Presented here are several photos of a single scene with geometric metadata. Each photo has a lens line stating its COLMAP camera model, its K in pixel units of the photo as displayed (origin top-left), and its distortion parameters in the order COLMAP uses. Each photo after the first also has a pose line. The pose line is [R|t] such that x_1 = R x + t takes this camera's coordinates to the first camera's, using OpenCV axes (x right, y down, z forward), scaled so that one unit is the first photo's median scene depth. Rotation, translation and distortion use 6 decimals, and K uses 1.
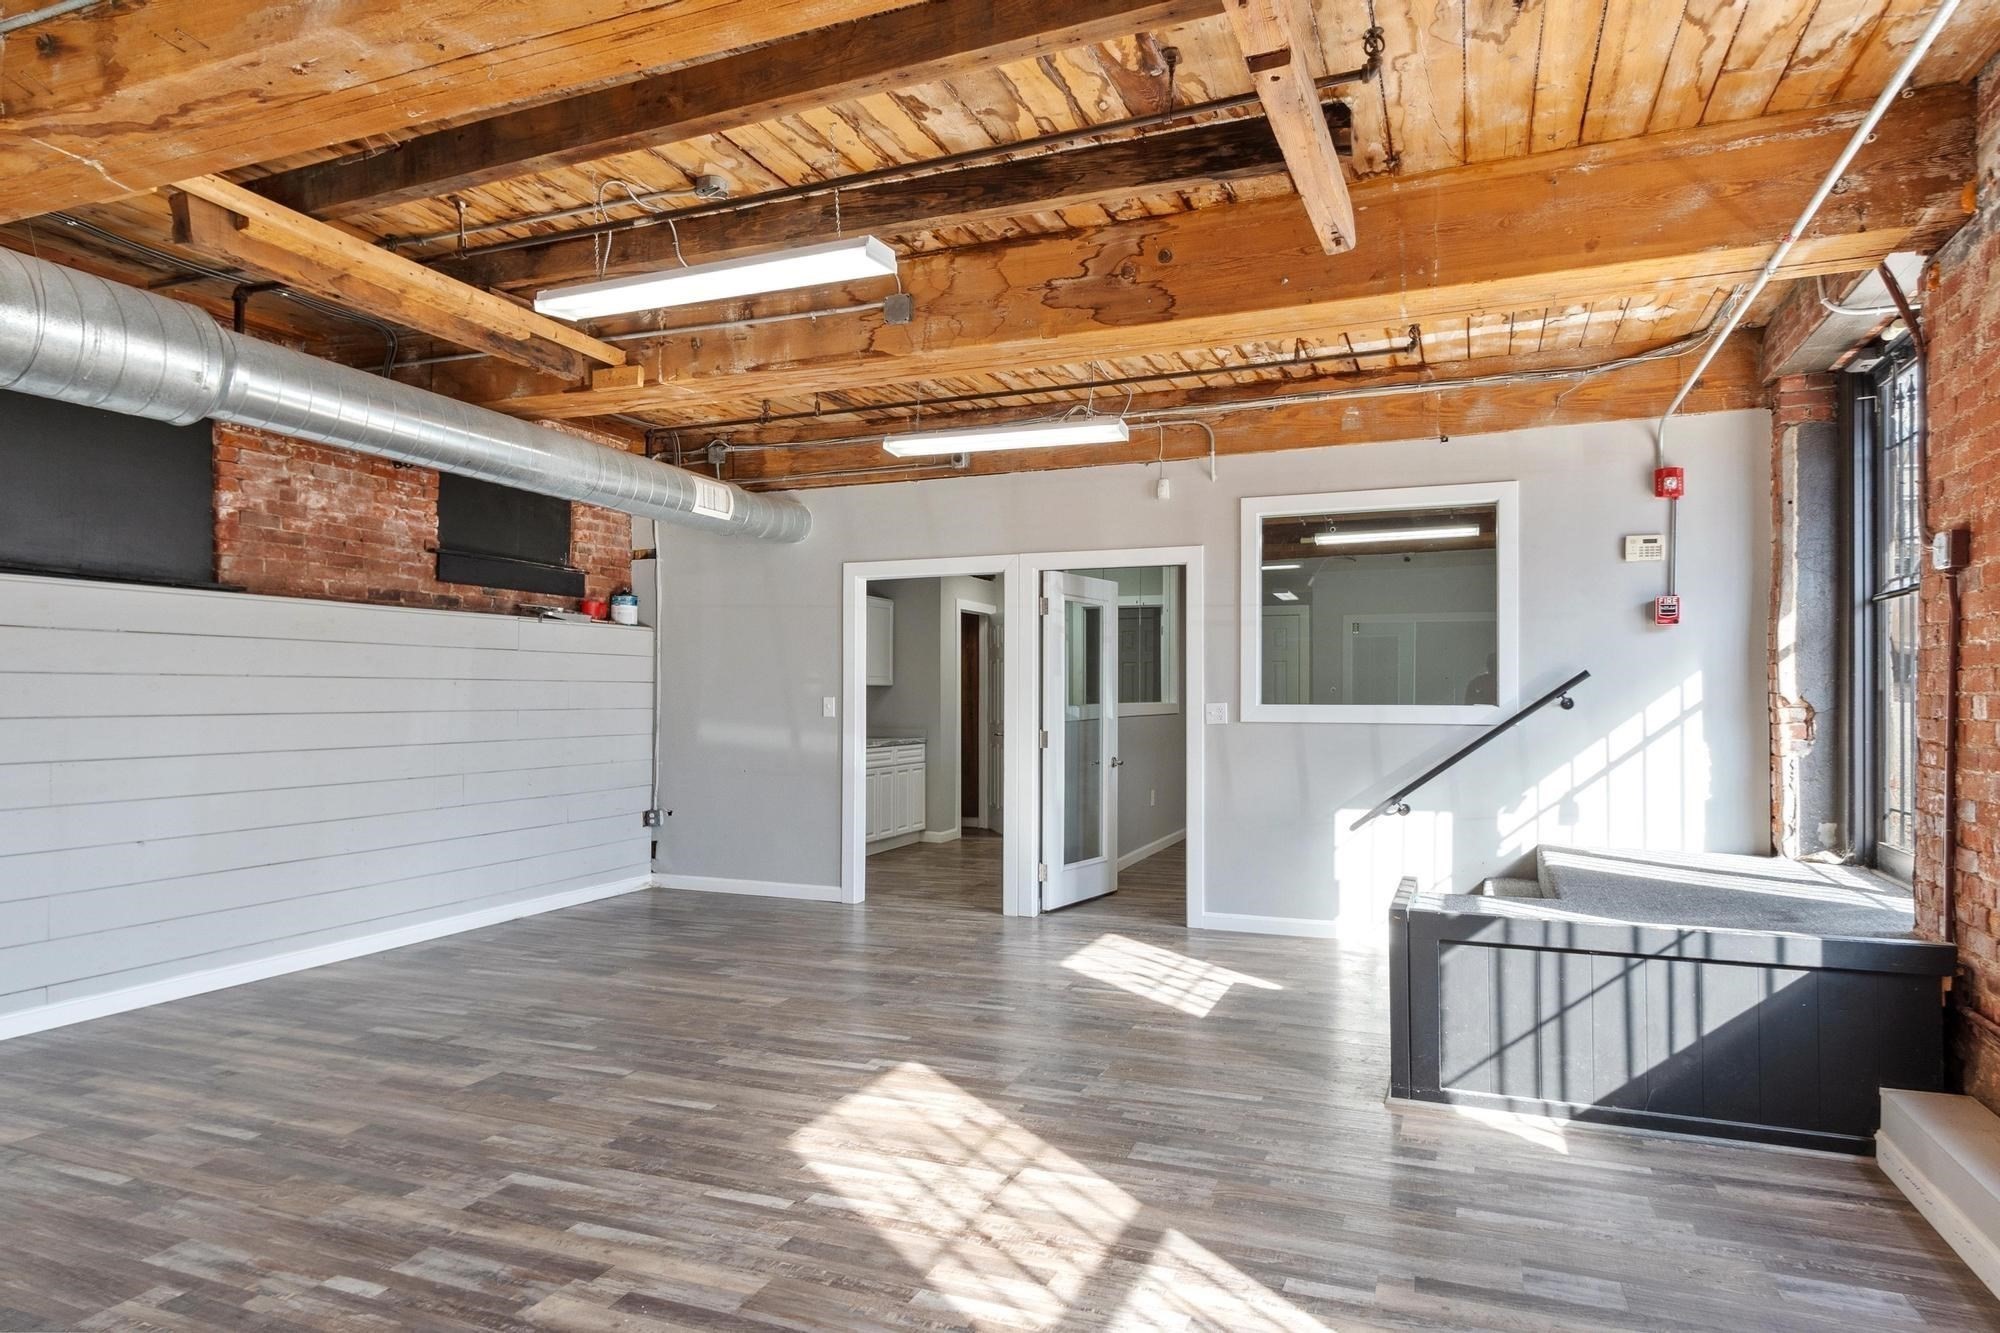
lens RADIAL K [[1172.3, 0, 1001.2], [0, 1172.3, 674.3], [0, 0, 1]] dist [0.003493, 0.000824]
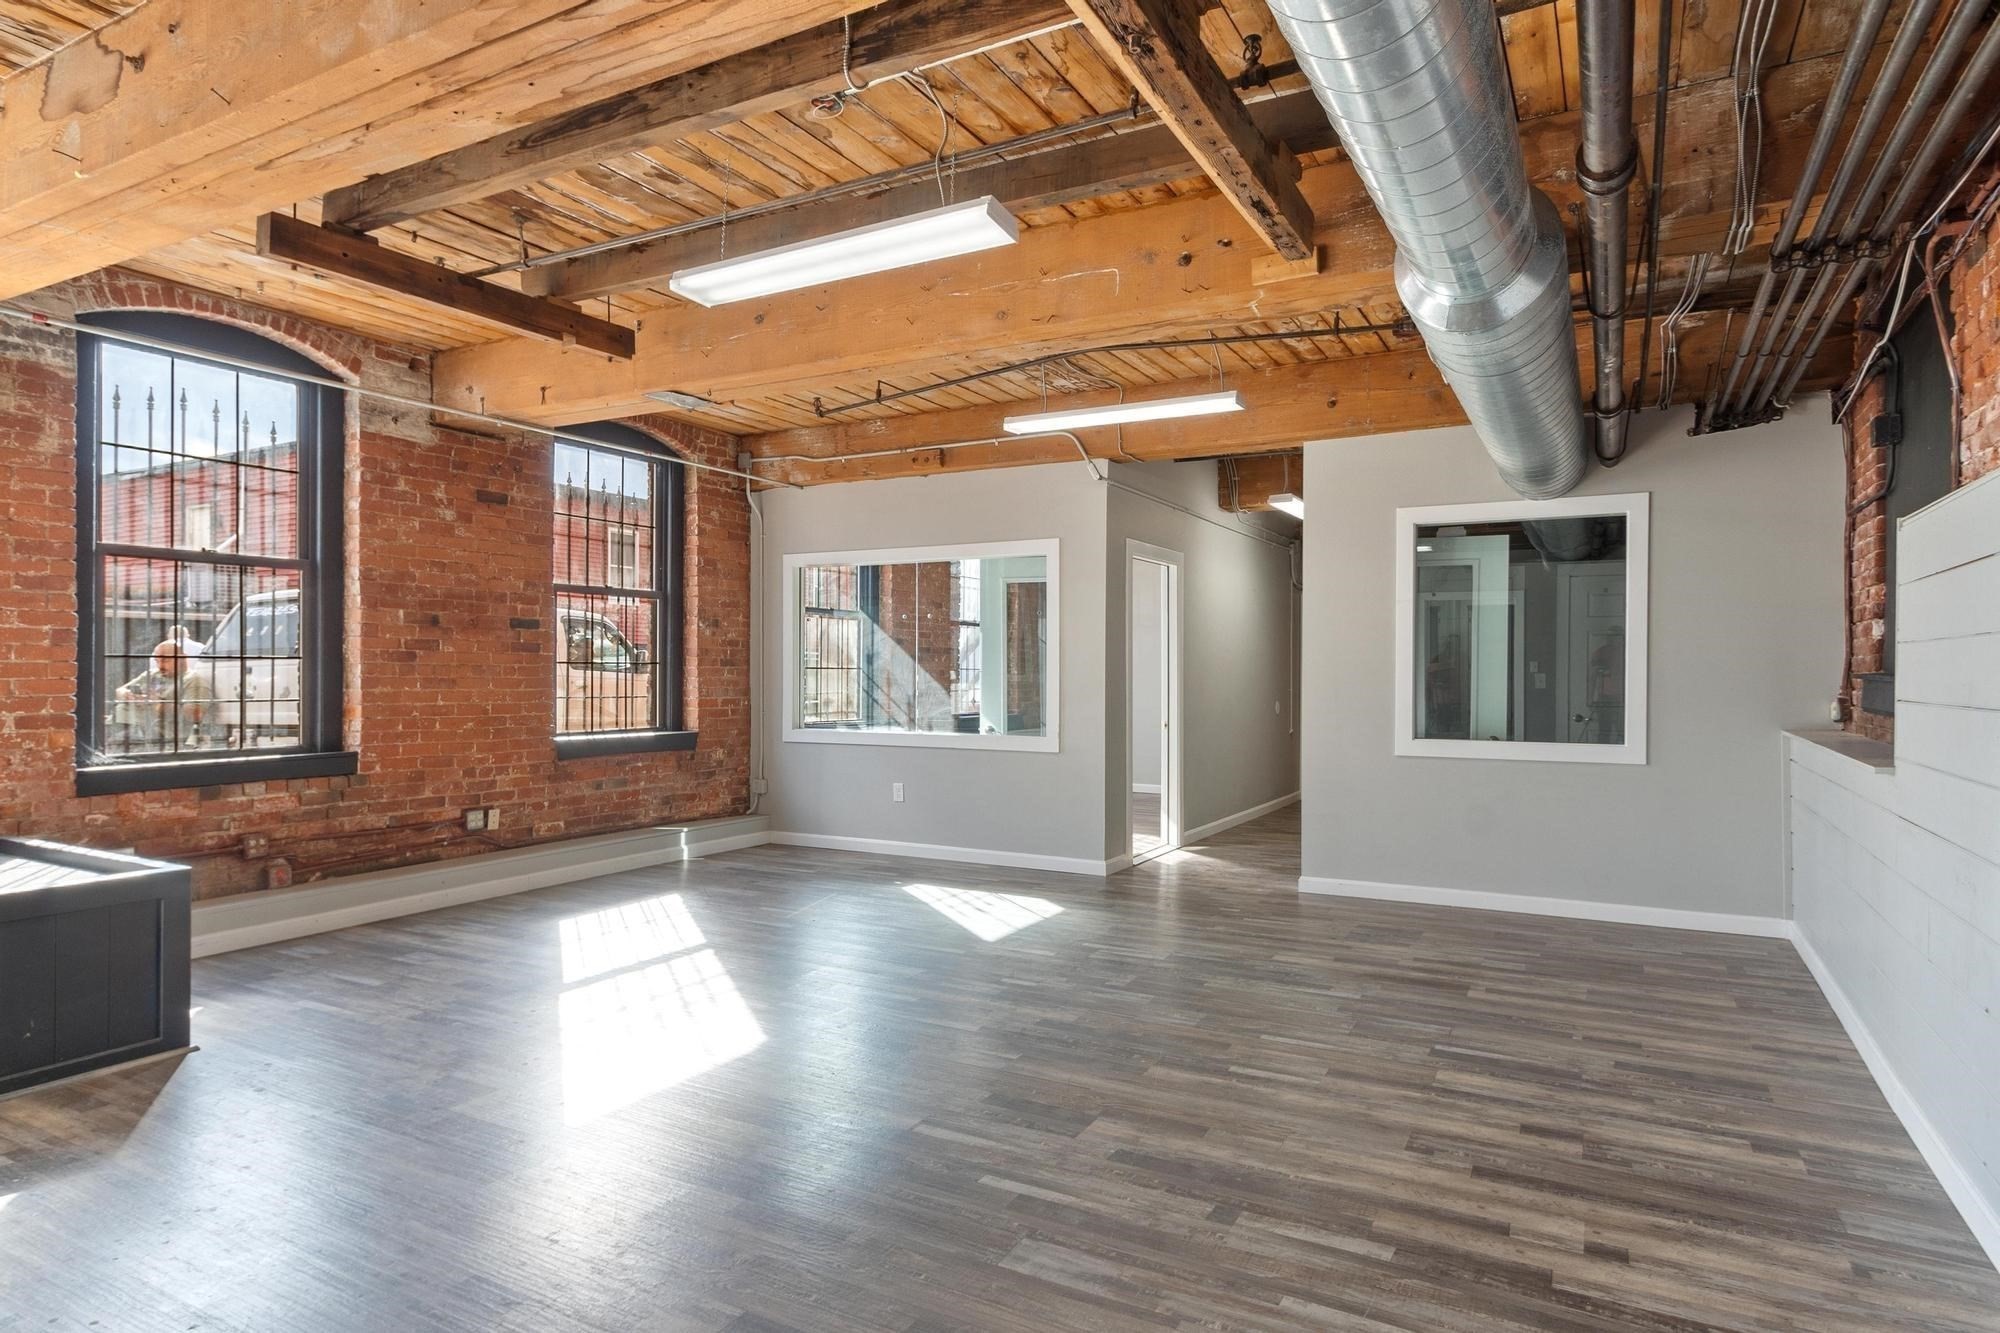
lens RADIAL K [[1119.7, 0, 1000.5], [0, 1119.7, 673.9], [0, 0, 1]] dist [-0.008296, -0.001453]
pose [[-0.993165, -0.004306, 0.116637, -0.468806], [-0.005894, 0.999895, -0.013275, 0.032993], [-0.116568, -0.013871, -0.993086, 1.791642]]
